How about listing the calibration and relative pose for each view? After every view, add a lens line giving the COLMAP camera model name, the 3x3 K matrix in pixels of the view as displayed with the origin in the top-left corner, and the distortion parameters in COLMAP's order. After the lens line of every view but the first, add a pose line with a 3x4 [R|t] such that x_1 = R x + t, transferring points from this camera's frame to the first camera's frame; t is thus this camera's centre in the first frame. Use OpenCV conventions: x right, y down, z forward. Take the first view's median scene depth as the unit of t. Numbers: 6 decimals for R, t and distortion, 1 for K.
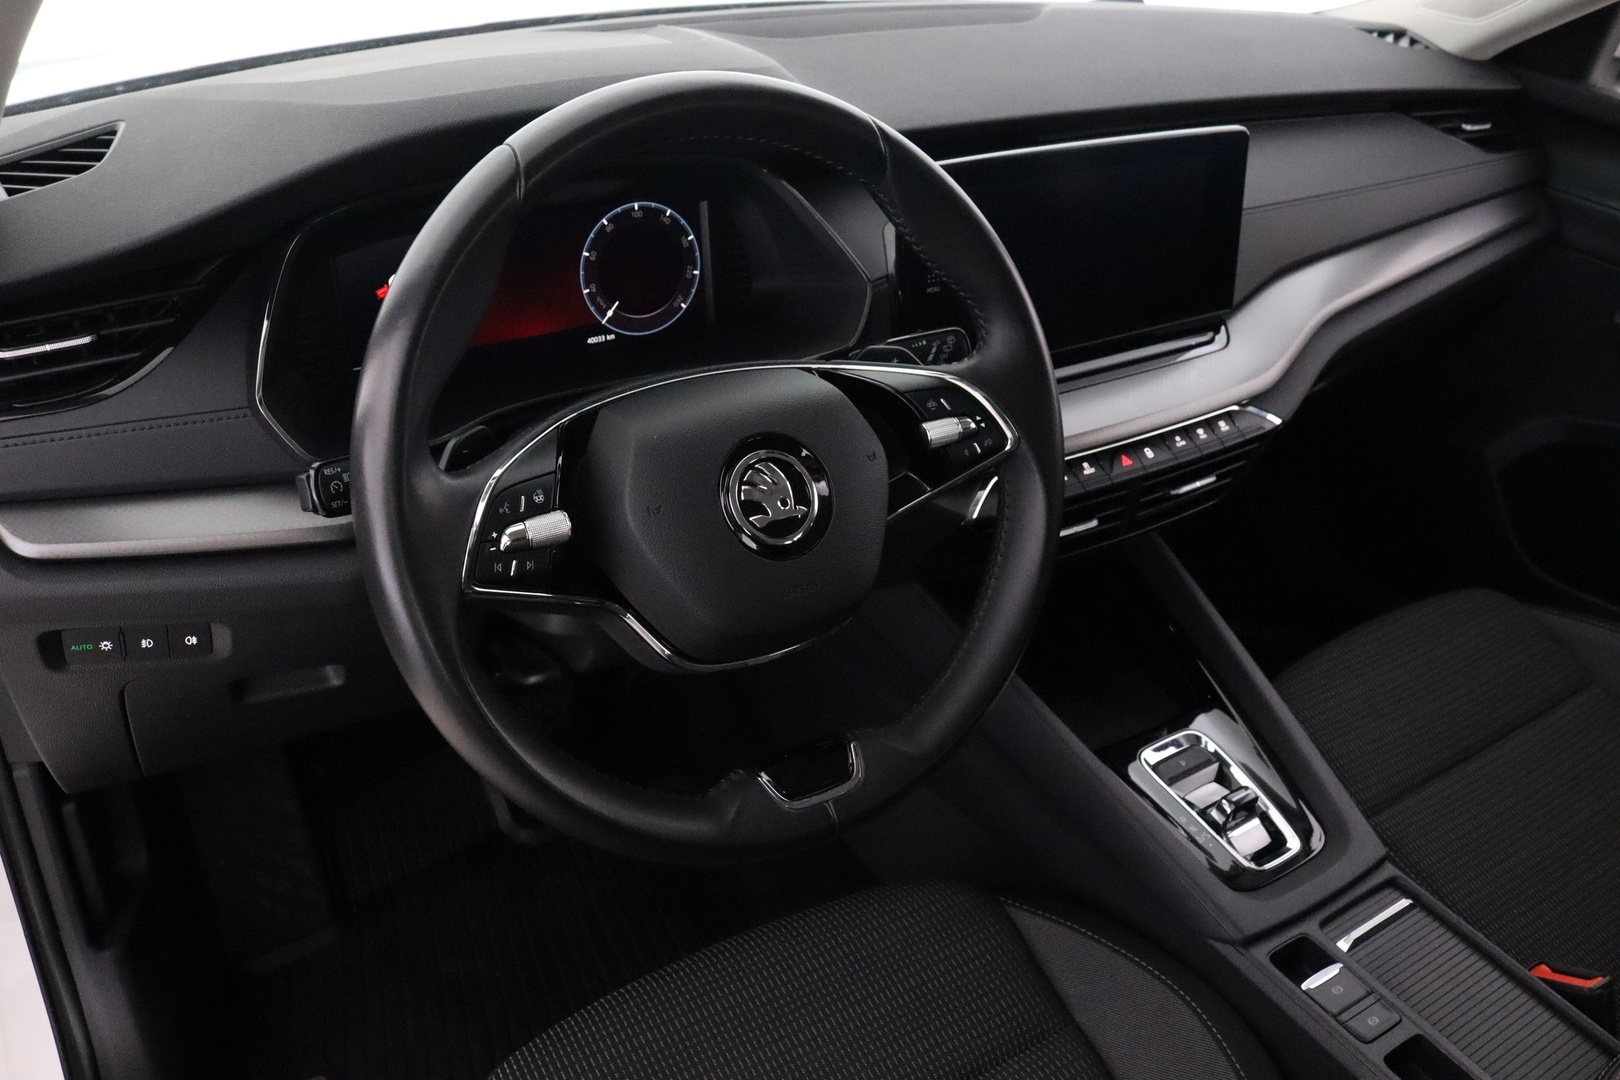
lens RADIAL K [[1437.4, 0, 810.0], [0, 1437.4, 540.0], [0, 0, 1]] dist [-0.086516, -0.103729]
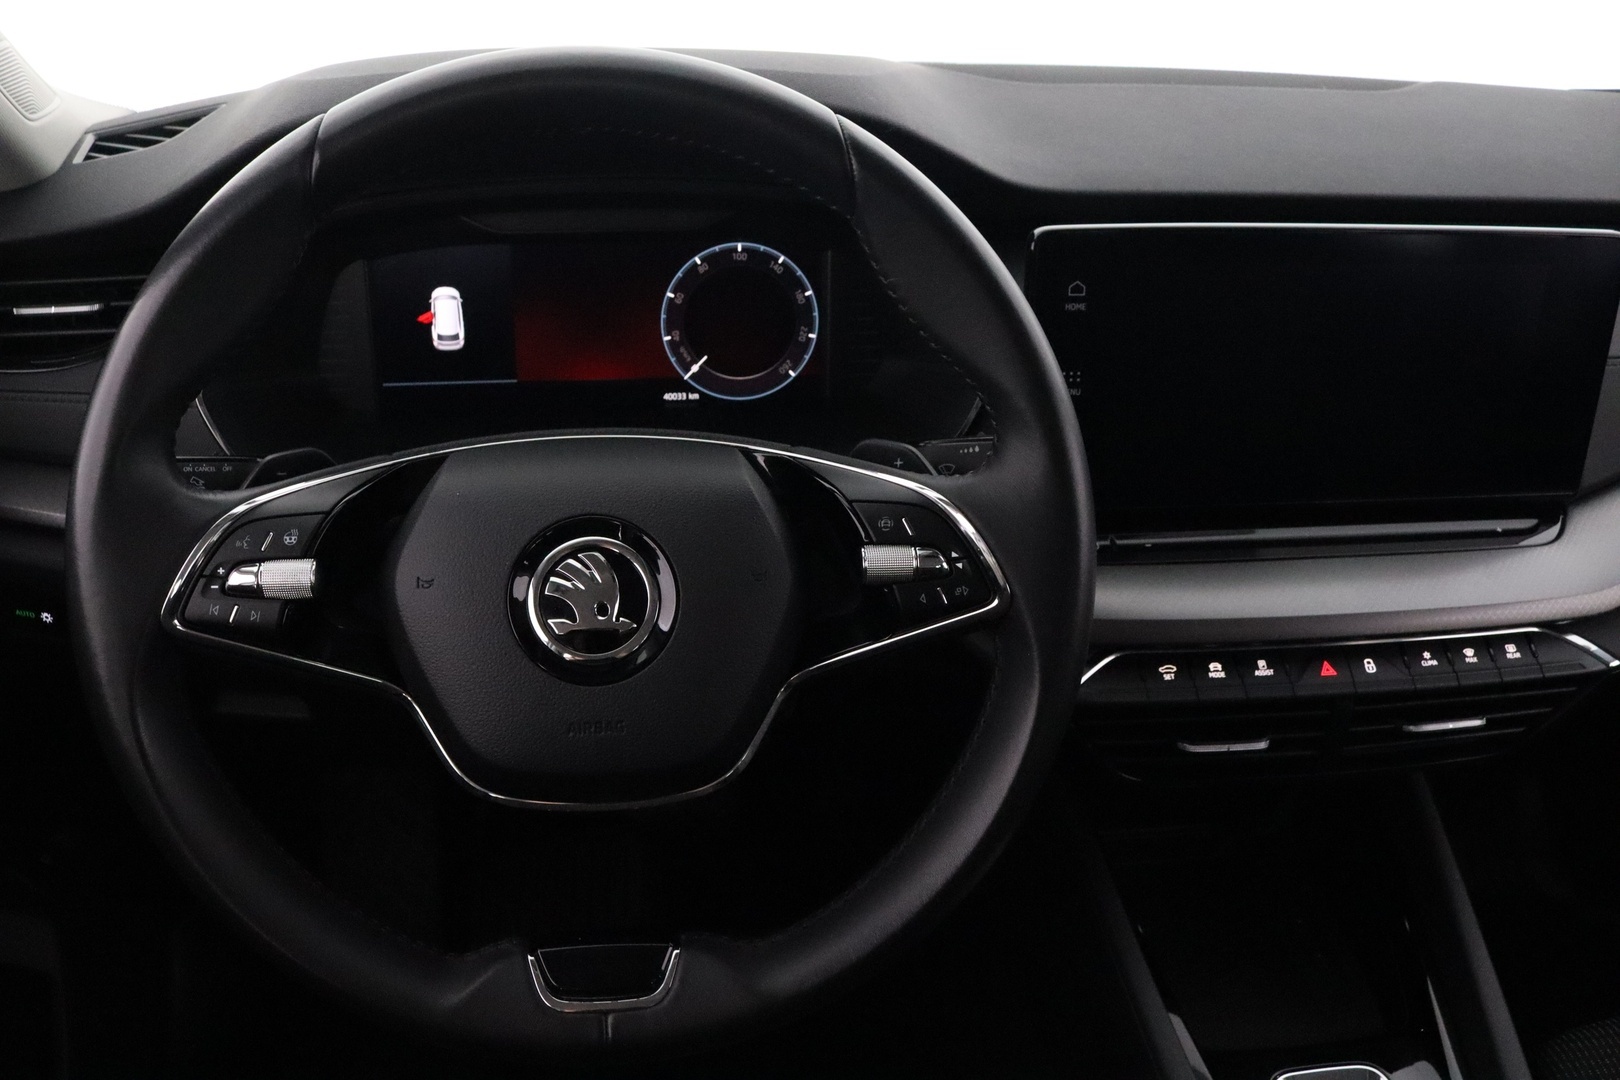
lens RADIAL K [[1437.4, 0, 810.0], [0, 1437.4, 540.0], [0, 0, 1]] dist [-0.086516, -0.103729]
pose [[0.893947, 0.175890, -0.412214, 0.293150], [-0.207510, 0.977681, -0.032844, -0.045297], [0.397237, 0.114899, 0.910495, 0.265645]]
